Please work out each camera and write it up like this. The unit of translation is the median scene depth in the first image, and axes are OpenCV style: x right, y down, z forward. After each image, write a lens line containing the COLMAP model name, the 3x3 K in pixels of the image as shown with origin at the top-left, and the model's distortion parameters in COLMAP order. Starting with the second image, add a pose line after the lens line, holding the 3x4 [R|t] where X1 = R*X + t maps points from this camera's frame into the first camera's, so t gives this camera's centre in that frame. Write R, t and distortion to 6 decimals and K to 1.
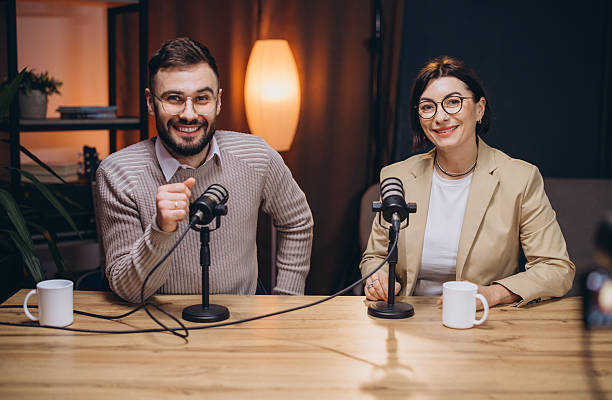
lens RADIAL K [[900.1, 0, 306.9], [0, 900.1, 207.9], [0, 0, 1]] dist [-0.019166, 0.030479]
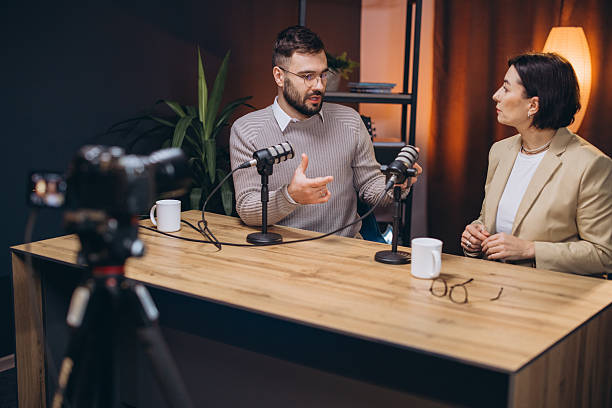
lens RADIAL K [[883.4, 0, 305.7], [0, 883.4, 203.8], [0, 0, 1]] dist [-0.024321, -0.028048]
pose [[0.814152, 0.110515, -0.570037, 0.609361], [-0.100737, 0.993717, 0.048779, -0.001857], [0.571846, 0.017711, 0.820170, -0.022036]]
